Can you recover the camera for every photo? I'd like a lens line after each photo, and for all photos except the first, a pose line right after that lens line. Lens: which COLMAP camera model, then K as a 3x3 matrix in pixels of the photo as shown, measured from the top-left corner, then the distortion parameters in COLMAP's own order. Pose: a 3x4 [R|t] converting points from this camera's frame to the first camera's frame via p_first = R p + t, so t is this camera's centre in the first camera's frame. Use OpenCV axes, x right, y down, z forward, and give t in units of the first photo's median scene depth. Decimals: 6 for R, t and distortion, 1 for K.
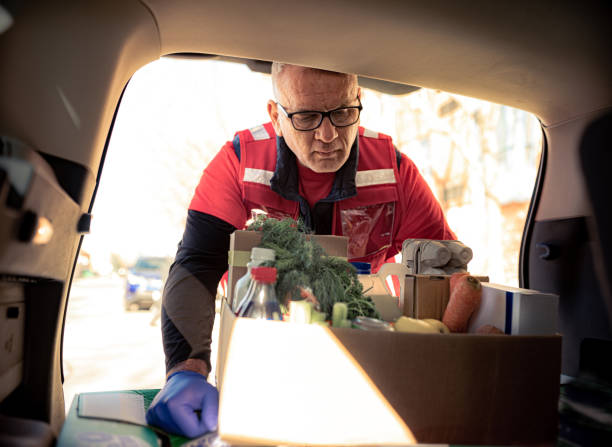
lens RADIAL K [[461.2, 0, 306.7], [0, 461.2, 220.2], [0, 0, 1]] dist [0.006688, 0.006746]
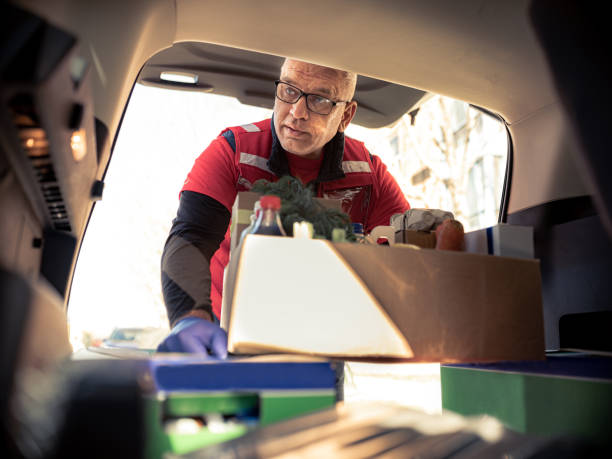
lens RADIAL K [[466.6, 0, 301.4], [0, 466.6, 238.1], [0, 0, 1]] dist [-0.004033, 0.009680]
pose [[0.999034, -0.011436, 0.042428, -0.061382], [0.018122, 0.986836, -0.160708, 0.349927], [-0.040031, 0.161321, 0.986090, -0.086720]]
